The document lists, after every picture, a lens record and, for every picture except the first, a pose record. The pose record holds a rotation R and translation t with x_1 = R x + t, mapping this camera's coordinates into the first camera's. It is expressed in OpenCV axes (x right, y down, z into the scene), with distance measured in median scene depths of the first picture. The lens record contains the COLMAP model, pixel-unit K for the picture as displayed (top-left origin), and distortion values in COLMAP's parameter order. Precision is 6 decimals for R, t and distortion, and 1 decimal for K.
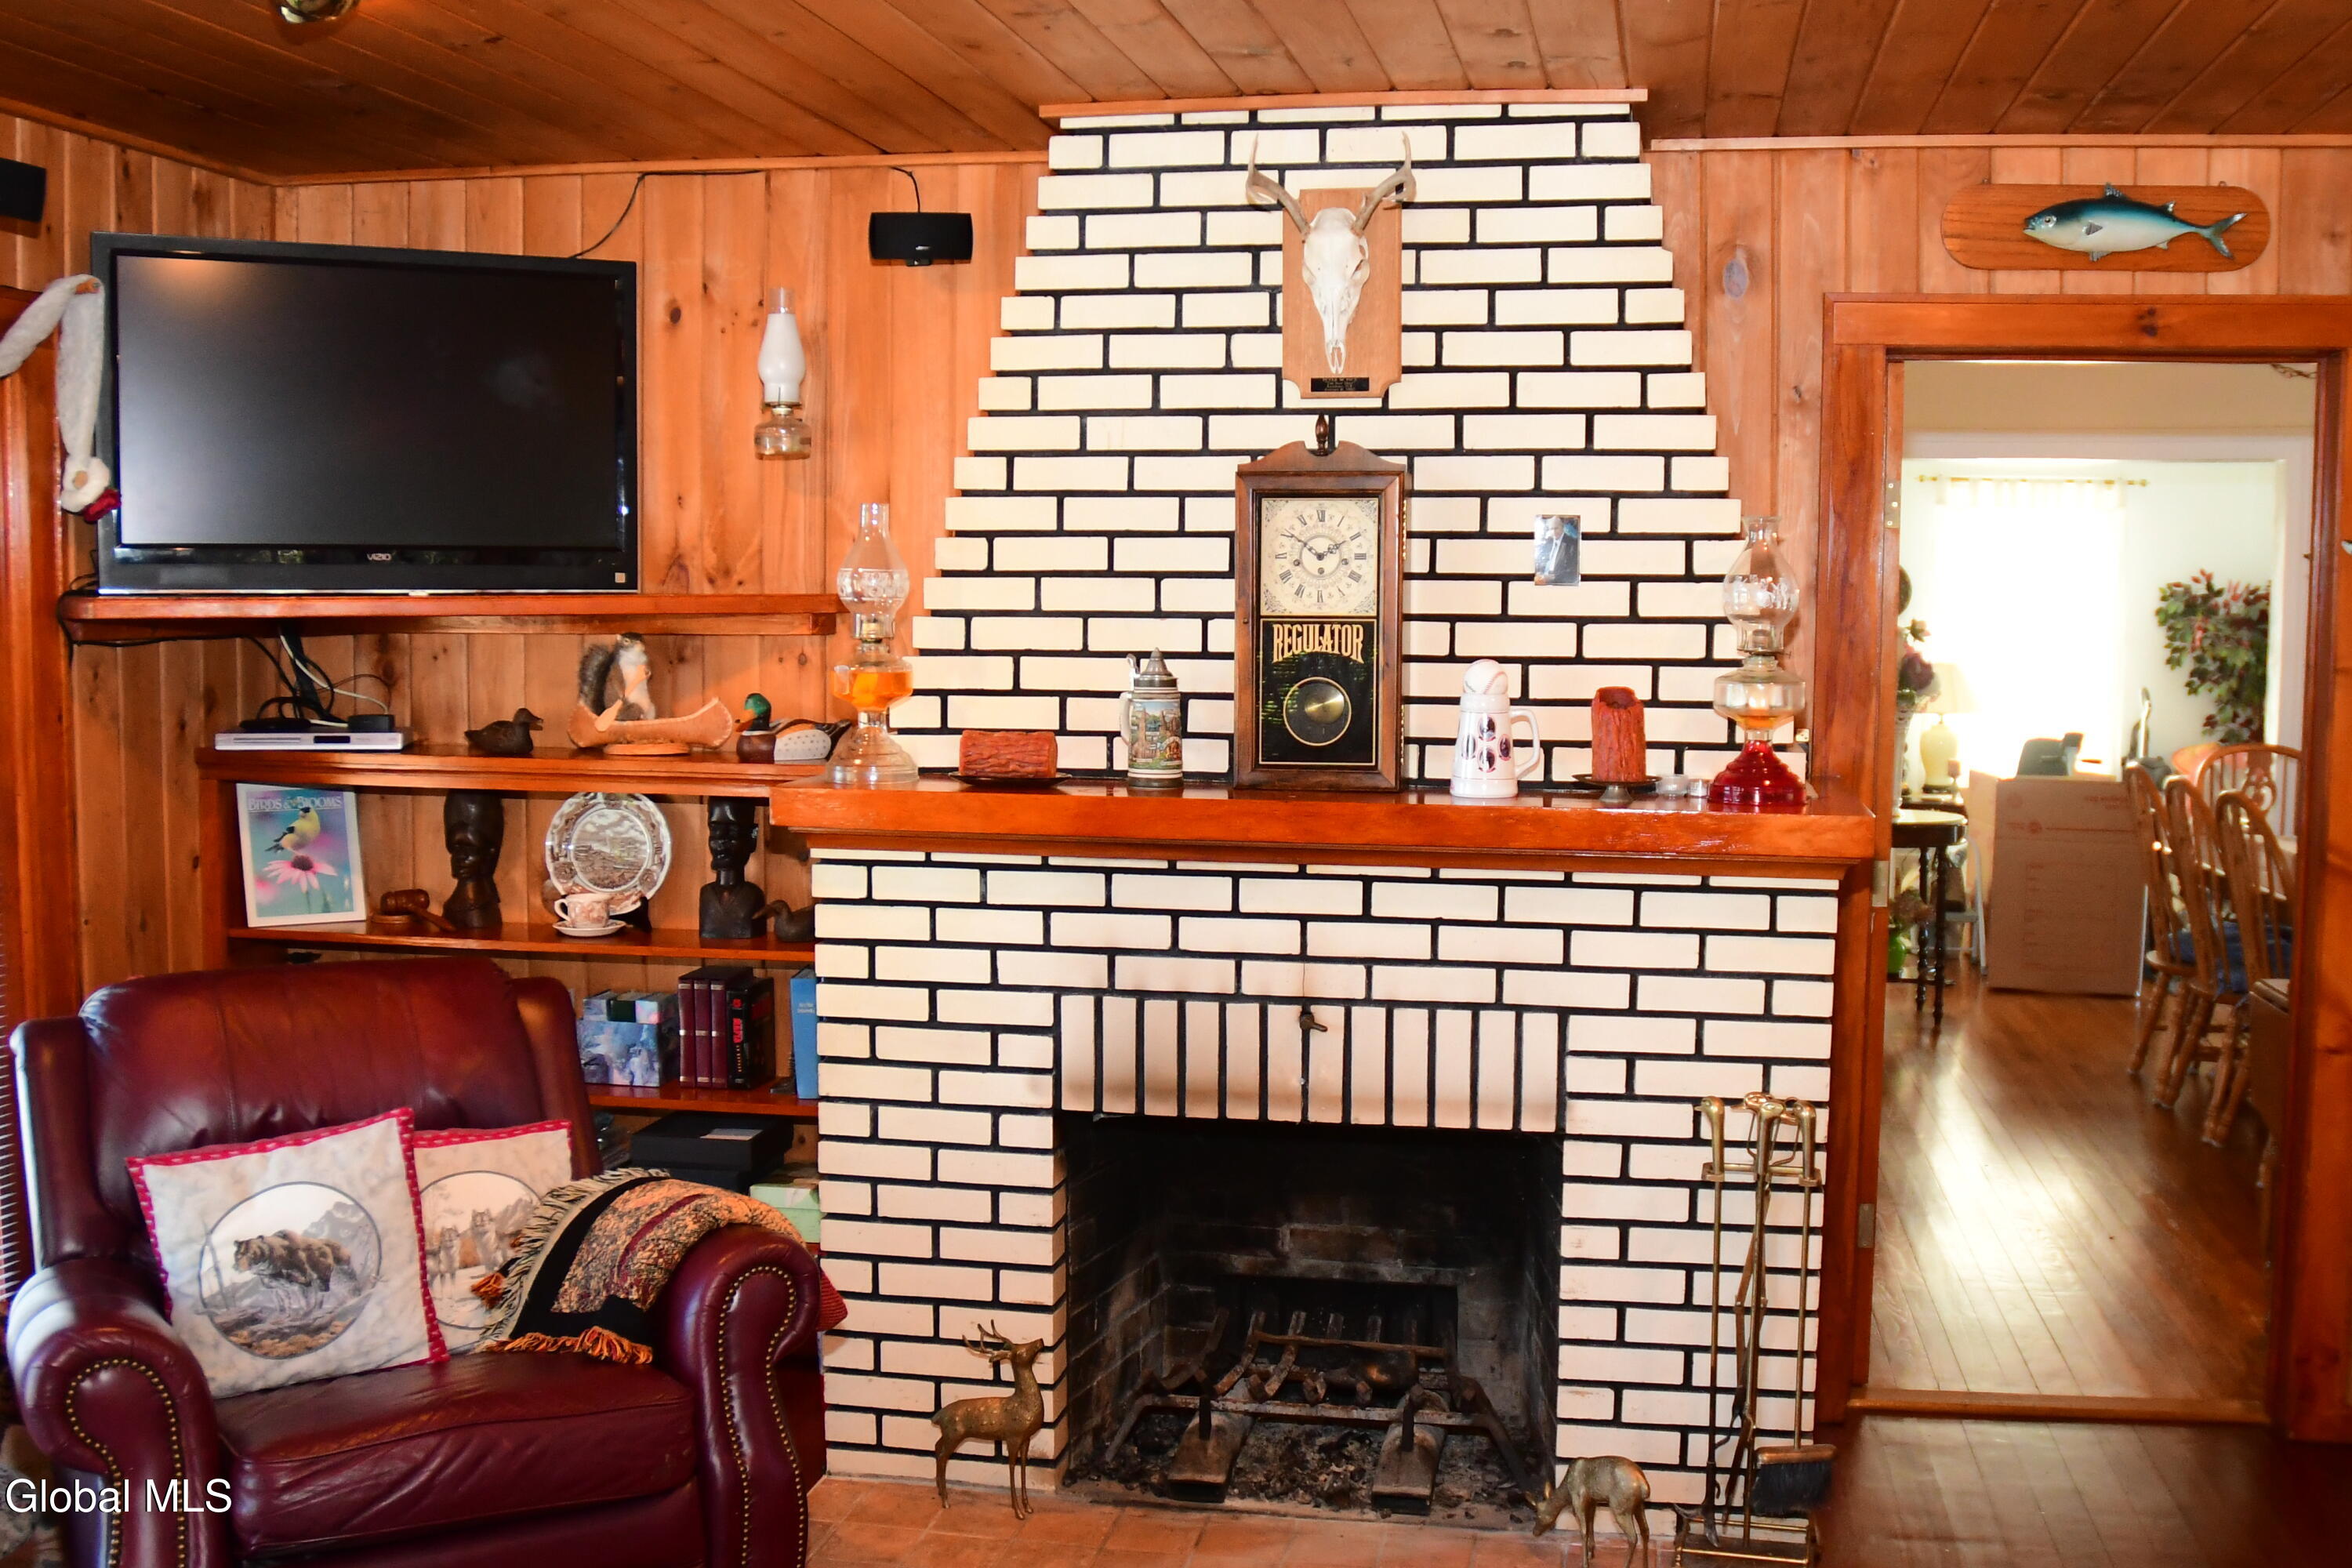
lens RADIAL K [[2397.4, 0, 1183.0], [0, 2397.4, 772.4], [0, 0, 1]] dist [-0.109660, 0.000000]
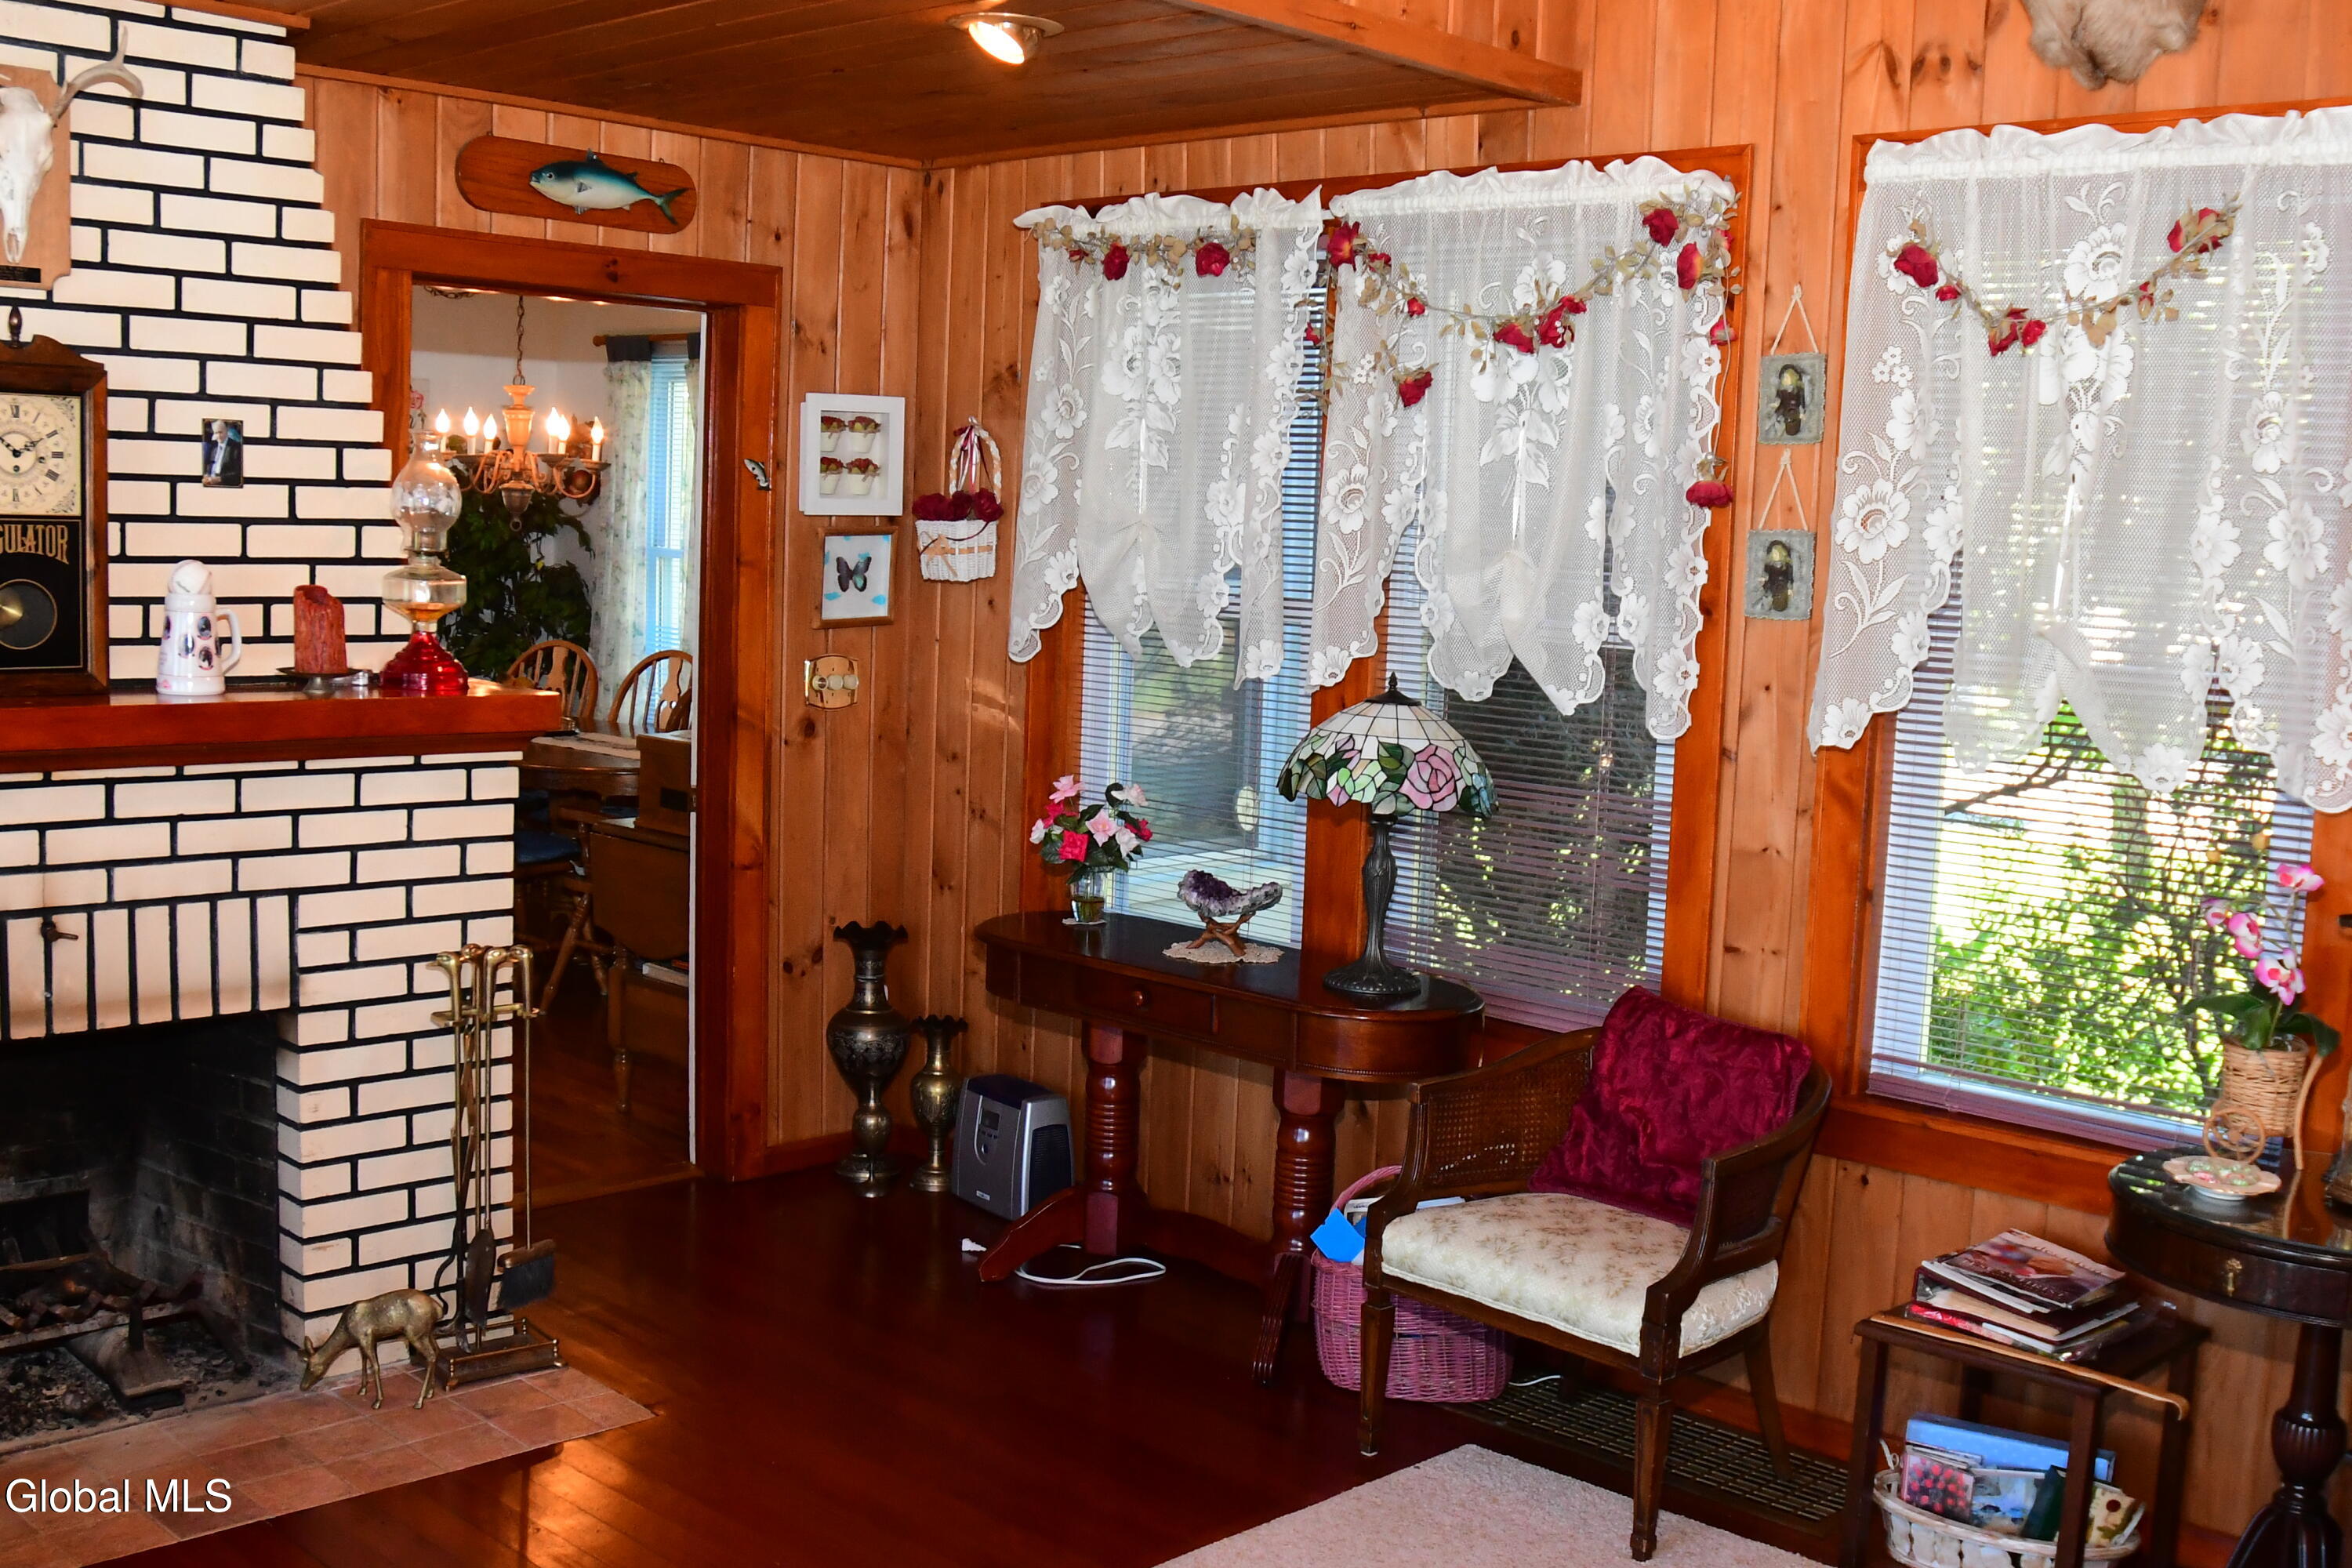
lens RADIAL K [[2397.4, 0, 1185.8], [0, 2397.4, 793.7], [0, 0, 1]] dist [-0.109660, 0.000000]
pose [[0.572441, -0.077594, 0.816266, -0.454762], [0.029355, 0.996813, 0.074171, -0.009414], [-0.819420, -0.018497, 0.572895, 0.076023]]
